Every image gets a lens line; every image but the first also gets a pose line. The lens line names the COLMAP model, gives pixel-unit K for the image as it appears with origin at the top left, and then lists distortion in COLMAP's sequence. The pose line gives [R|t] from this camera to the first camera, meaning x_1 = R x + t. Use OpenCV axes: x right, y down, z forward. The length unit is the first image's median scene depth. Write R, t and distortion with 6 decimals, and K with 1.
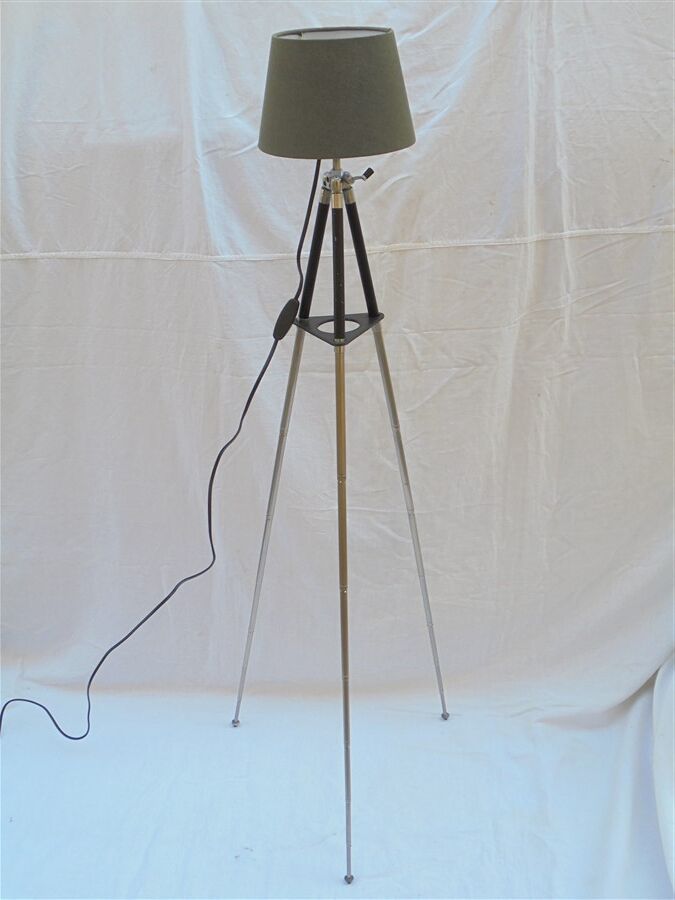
lens RADIAL K [[974.0, 0, 337.5], [0, 974.0, 450.0], [0, 0, 1]] dist [-0.037549, 0.029065]
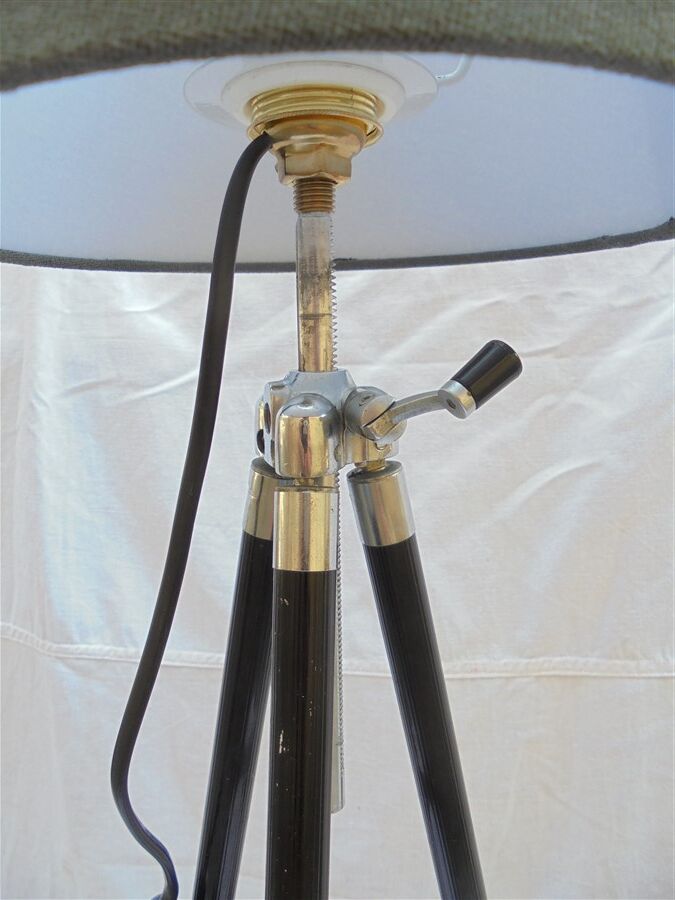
lens RADIAL K [[679.0, 0, 337.5], [0, 679.0, 450.0], [0, 0, 1]] dist [-0.121254, -0.000377]
pose [[0.985065, 0.034977, -0.168591, 0.022821], [-0.090550, 0.938049, -0.334462, -0.199141], [0.146448, 0.344732, 0.927207, 0.765401]]
